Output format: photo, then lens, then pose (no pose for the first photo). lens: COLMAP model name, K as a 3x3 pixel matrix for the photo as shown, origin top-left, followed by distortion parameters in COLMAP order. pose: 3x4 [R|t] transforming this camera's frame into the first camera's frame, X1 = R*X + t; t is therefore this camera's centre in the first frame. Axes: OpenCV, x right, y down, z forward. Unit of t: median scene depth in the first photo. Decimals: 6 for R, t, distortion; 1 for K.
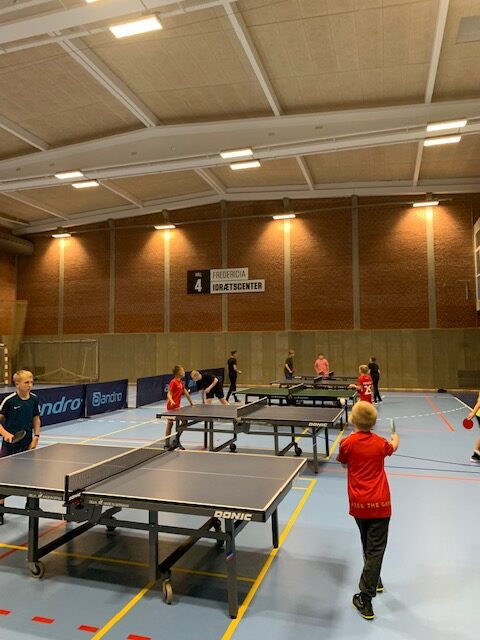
lens RADIAL K [[483.2, 0, 240.1], [0, 483.2, 319.3], [0, 0, 1]] dist [0.049221, -0.004805]
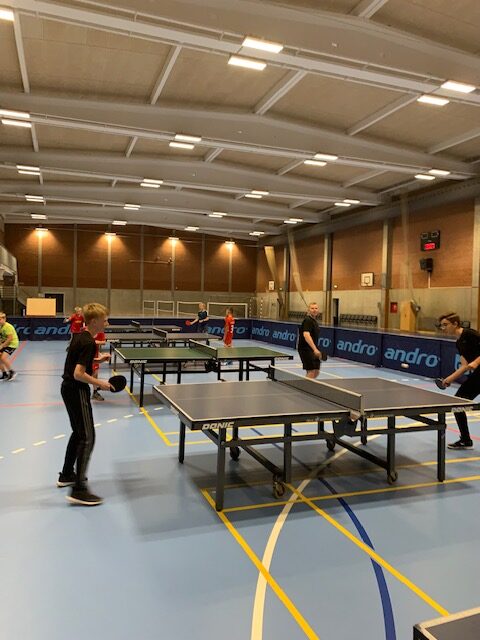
lens RADIAL K [[483.2, 0, 239.7], [0, 483.2, 317.6], [0, 0, 1]] dist [0.049221, -0.004805]
pose [[-0.795971, 0.005890, -0.605306, 0.561252], [0.022066, 0.999570, -0.019290, 0.127573], [0.604932, -0.028711, -0.795759, 1.795617]]
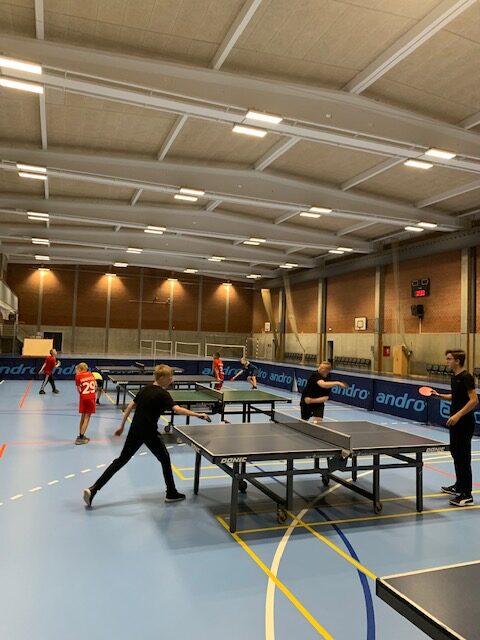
lens RADIAL K [[483.2, 0, 238.9], [0, 483.2, 321.3], [0, 0, 1]] dist [0.049221, -0.004805]
pose [[-0.790174, -0.049724, -0.610862, 0.626974], [0.009088, 0.995643, -0.092801, 0.116332], [0.612815, -0.078880, -0.786279, 1.855483]]
